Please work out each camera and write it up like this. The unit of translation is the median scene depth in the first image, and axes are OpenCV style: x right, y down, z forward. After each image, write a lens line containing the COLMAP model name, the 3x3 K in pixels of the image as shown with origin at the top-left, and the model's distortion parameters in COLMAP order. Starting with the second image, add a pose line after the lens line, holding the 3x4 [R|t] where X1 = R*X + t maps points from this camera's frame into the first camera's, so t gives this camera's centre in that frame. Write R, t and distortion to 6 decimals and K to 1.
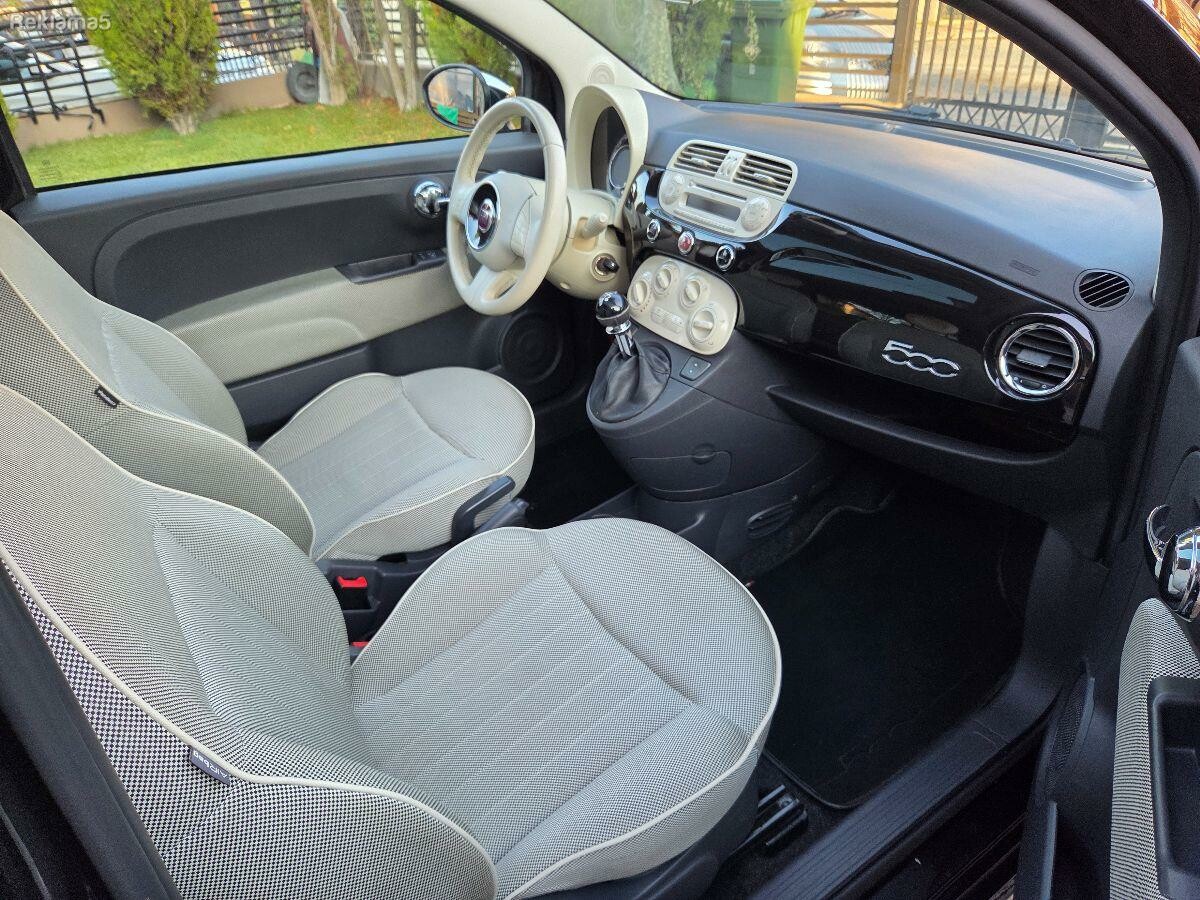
lens RADIAL K [[804.5, 0, 609.0], [0, 804.5, 442.9], [0, 0, 1]] dist [0.079473, -0.056820]
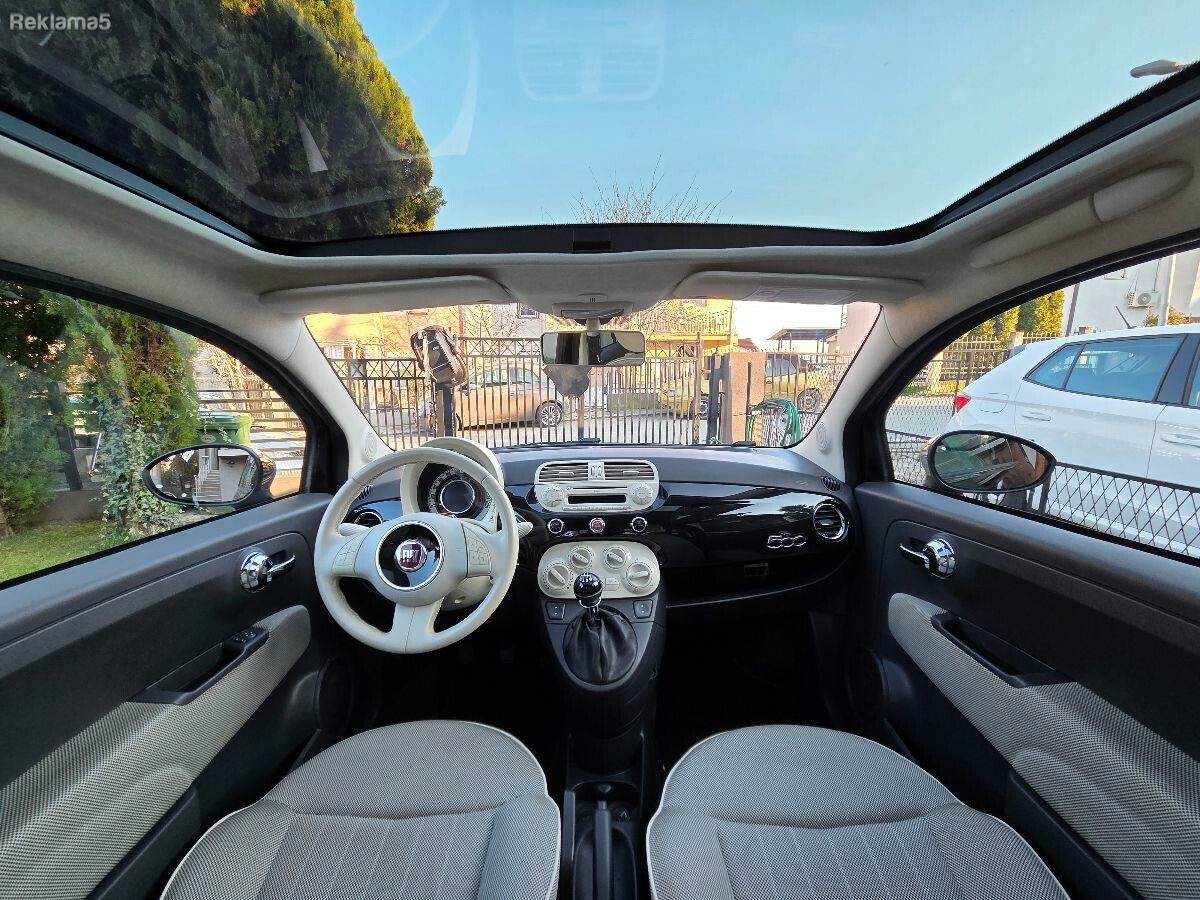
lens RADIAL K [[483.9, 0, 600.0], [0, 483.9, 450.0], [0, 0, 1]] dist [-0.000903, -0.000194]
pose [[0.559313, -0.086728, 0.824407, -0.486100], [0.427453, 0.882271, -0.197186, -0.166936], [-0.710249, 0.462684, 0.530538, 0.425541]]
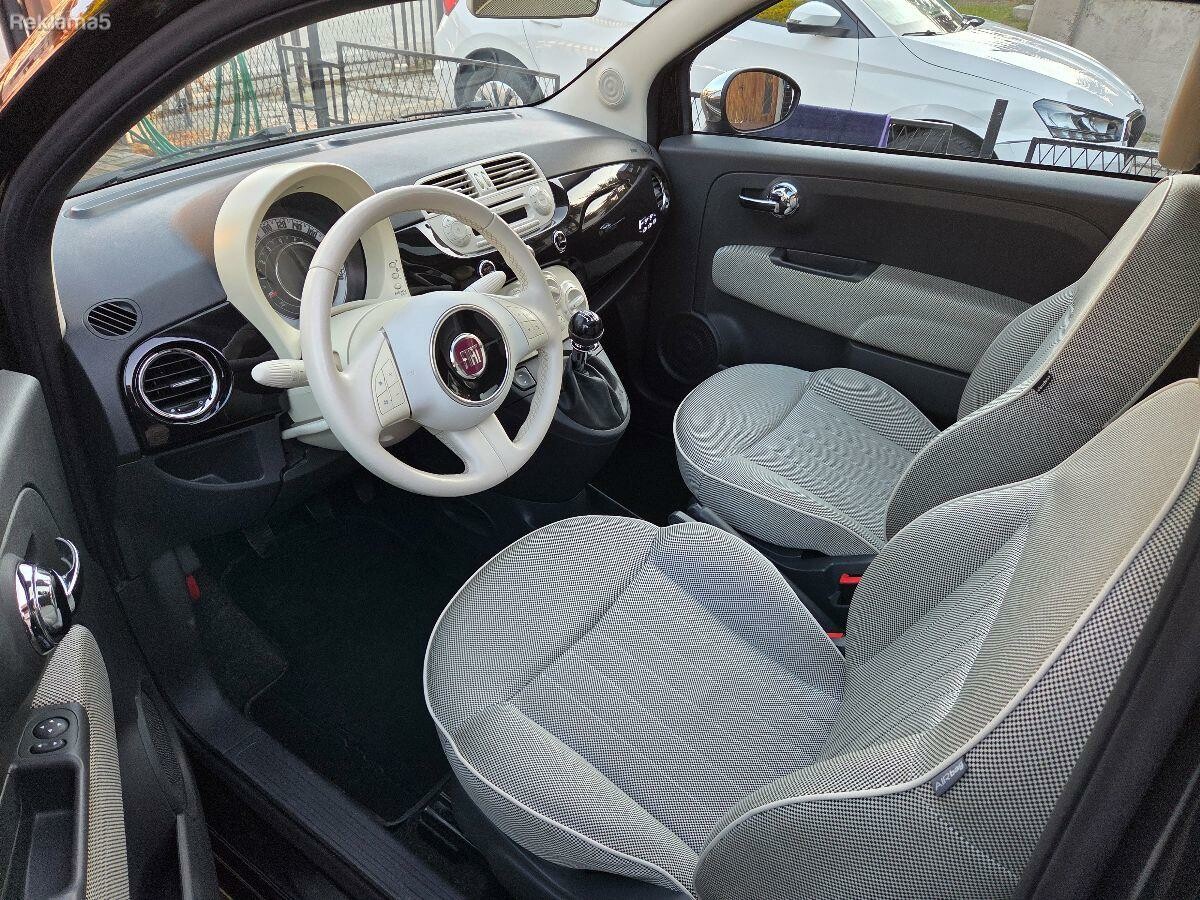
lens RADIAL K [[804.5, 0, 609.0], [0, 804.5, 442.9], [0, 0, 1]] dist [0.079473, -0.056820]
pose [[-0.345143, -0.470808, 0.811921, -0.748600], [0.496581, 0.642470, 0.583643, -0.536429], [-0.796419, 0.604625, 0.012051, 0.874580]]
